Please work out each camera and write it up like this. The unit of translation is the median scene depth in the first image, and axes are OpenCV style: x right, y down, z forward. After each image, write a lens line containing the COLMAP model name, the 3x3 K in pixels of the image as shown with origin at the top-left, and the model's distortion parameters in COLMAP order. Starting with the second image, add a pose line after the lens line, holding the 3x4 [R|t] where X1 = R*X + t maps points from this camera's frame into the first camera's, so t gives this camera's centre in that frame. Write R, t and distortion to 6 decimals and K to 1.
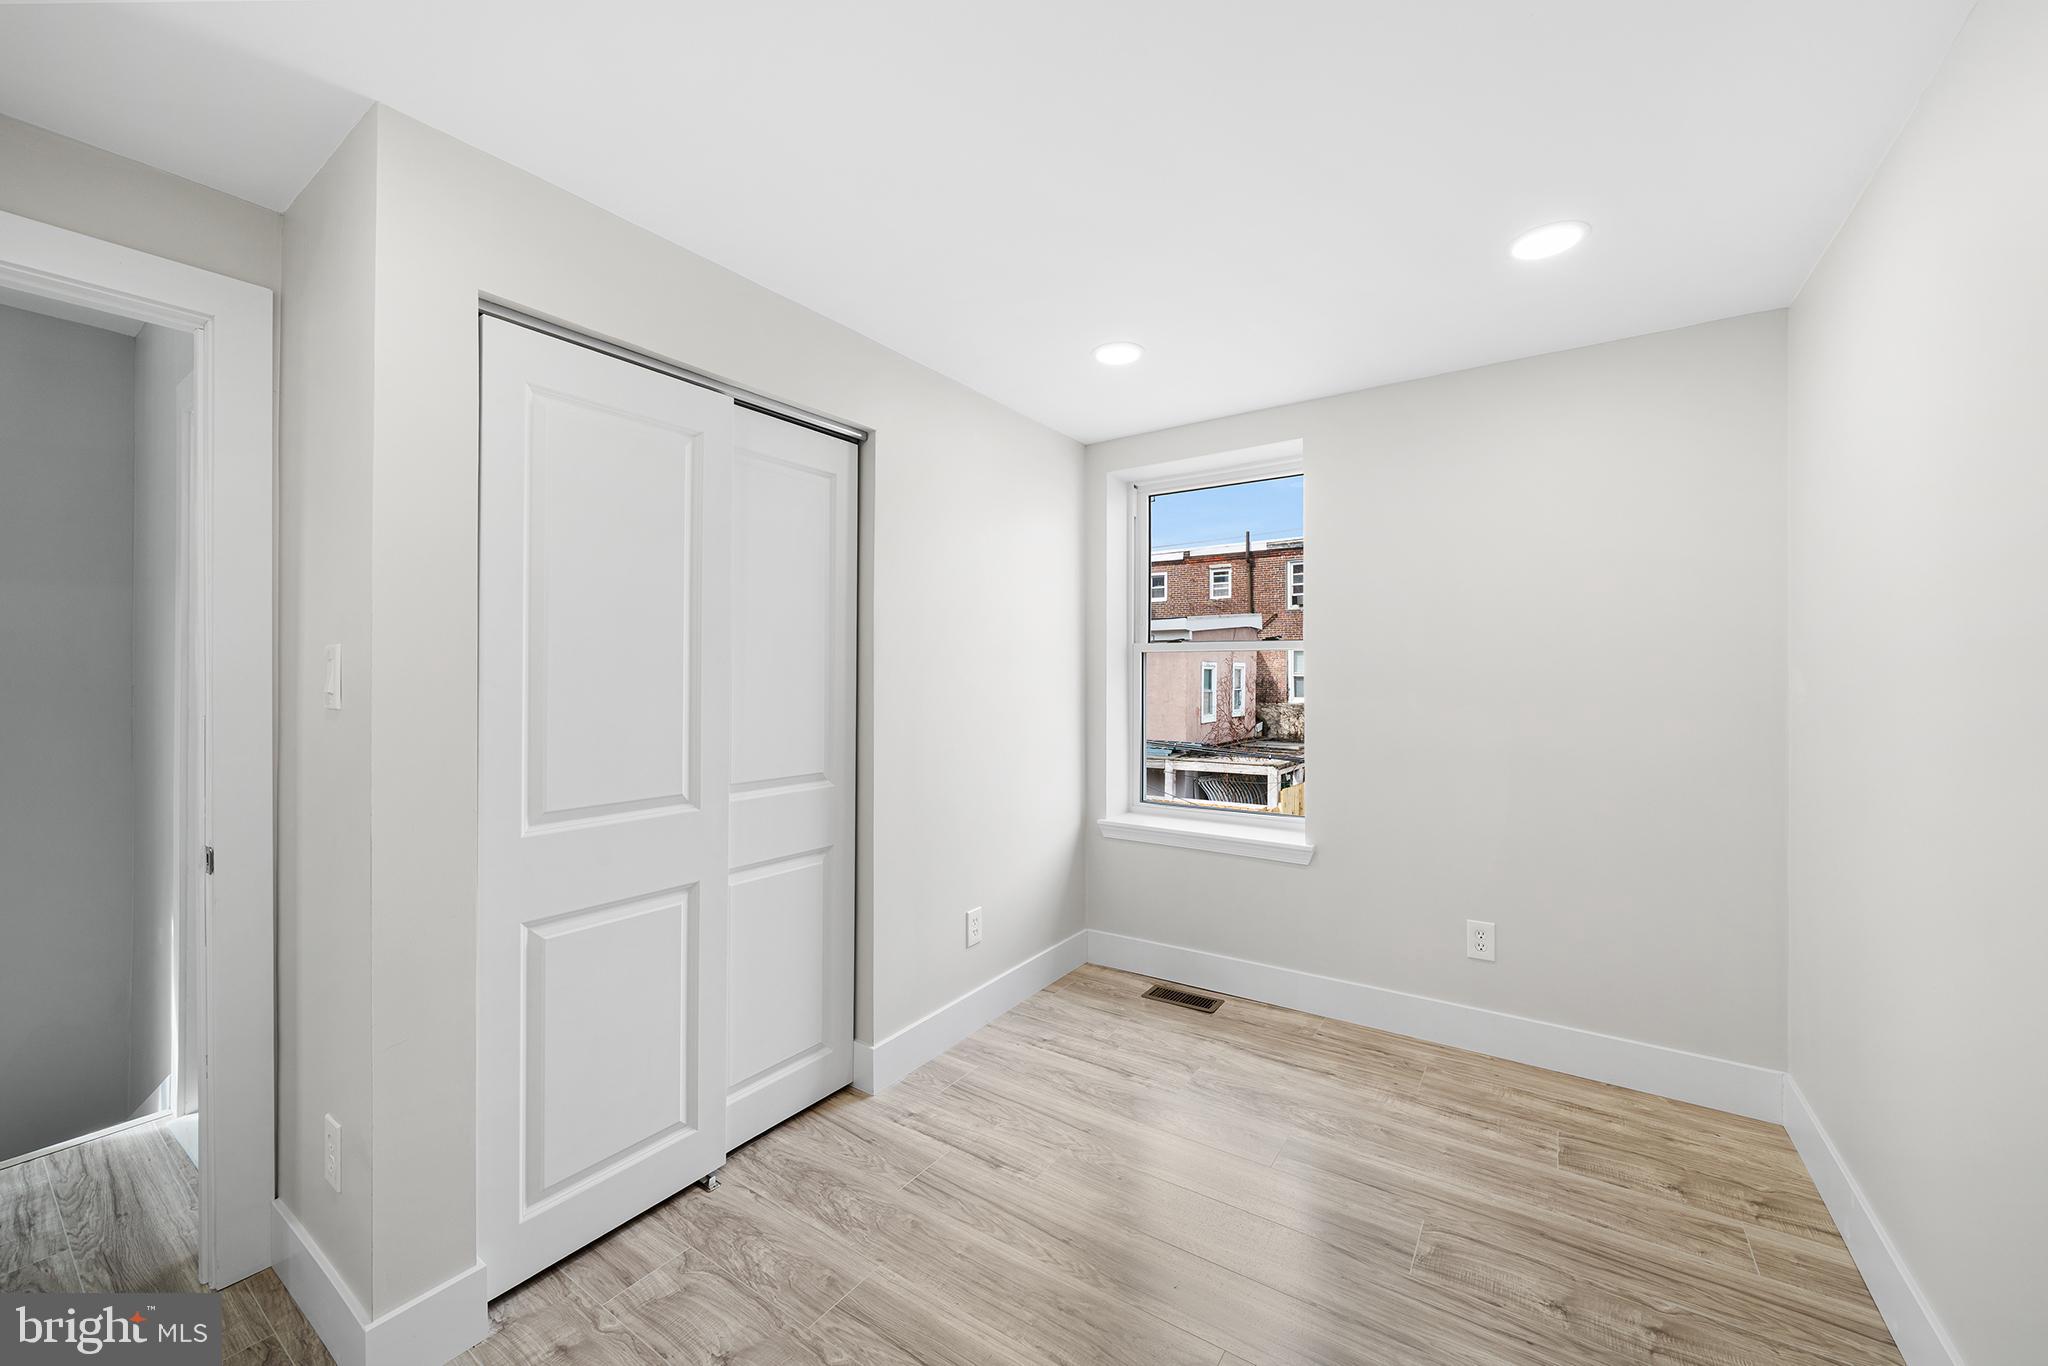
lens RADIAL K [[777.8, 0, 1030.7], [0, 777.8, 677.0], [0, 0, 1]] dist [0.002726, 0.000080]
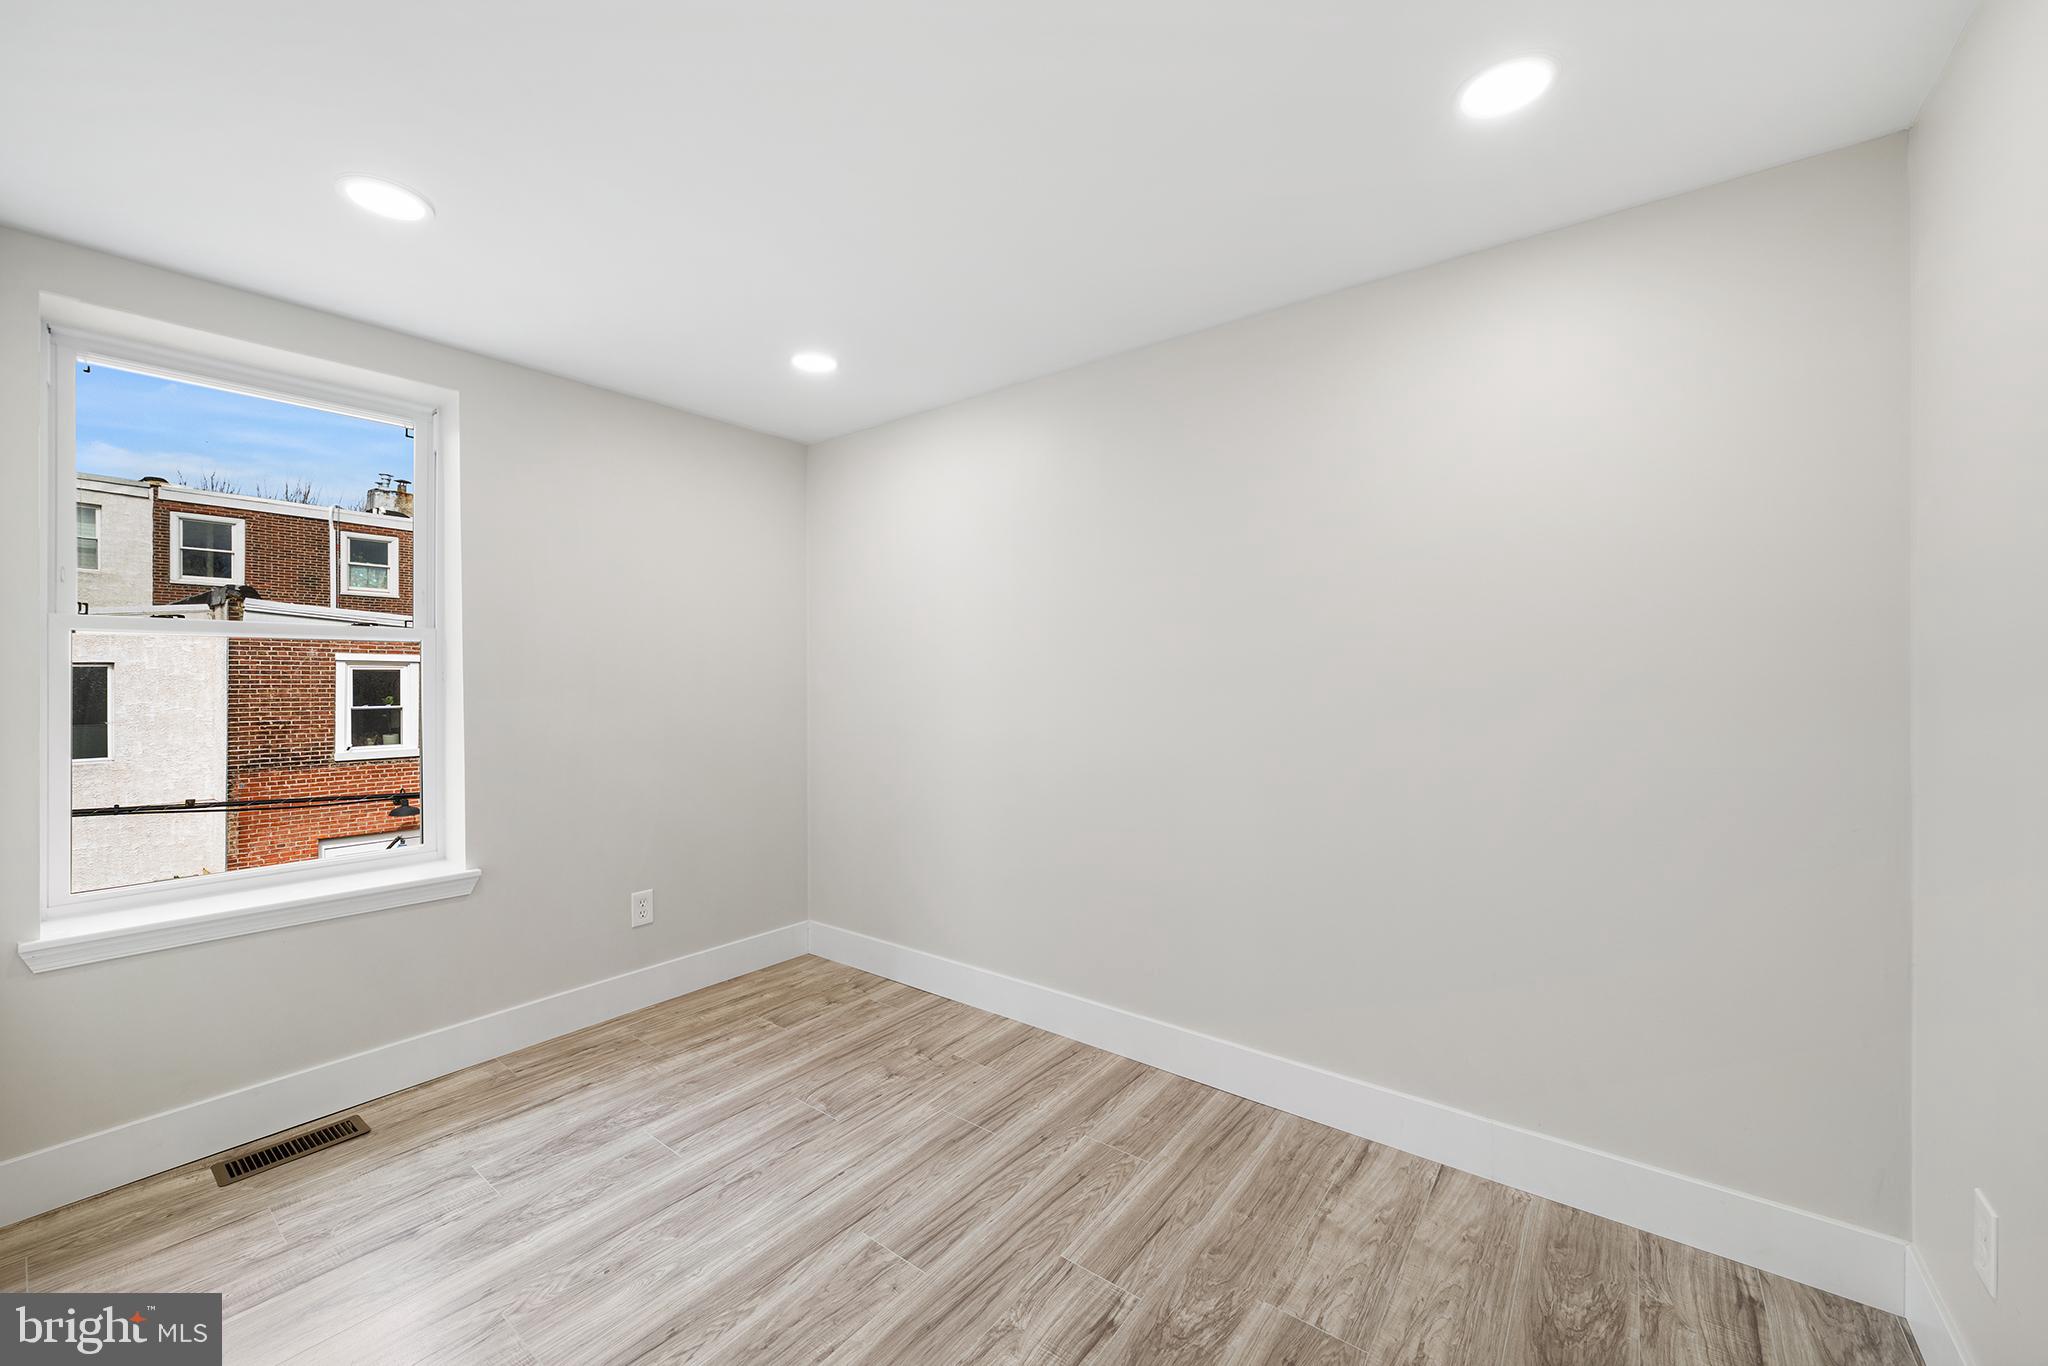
lens RADIAL K [[777.8, 0, 1031.8], [0, 777.8, 686.9], [0, 0, 1]] dist [0.002726, 0.000080]
pose [[0.070893, -0.012721, 0.997403, -0.553576], [0.006786, 0.999902, 0.012271, 0.009755], [-0.997461, 0.005898, 0.070973, 0.396275]]
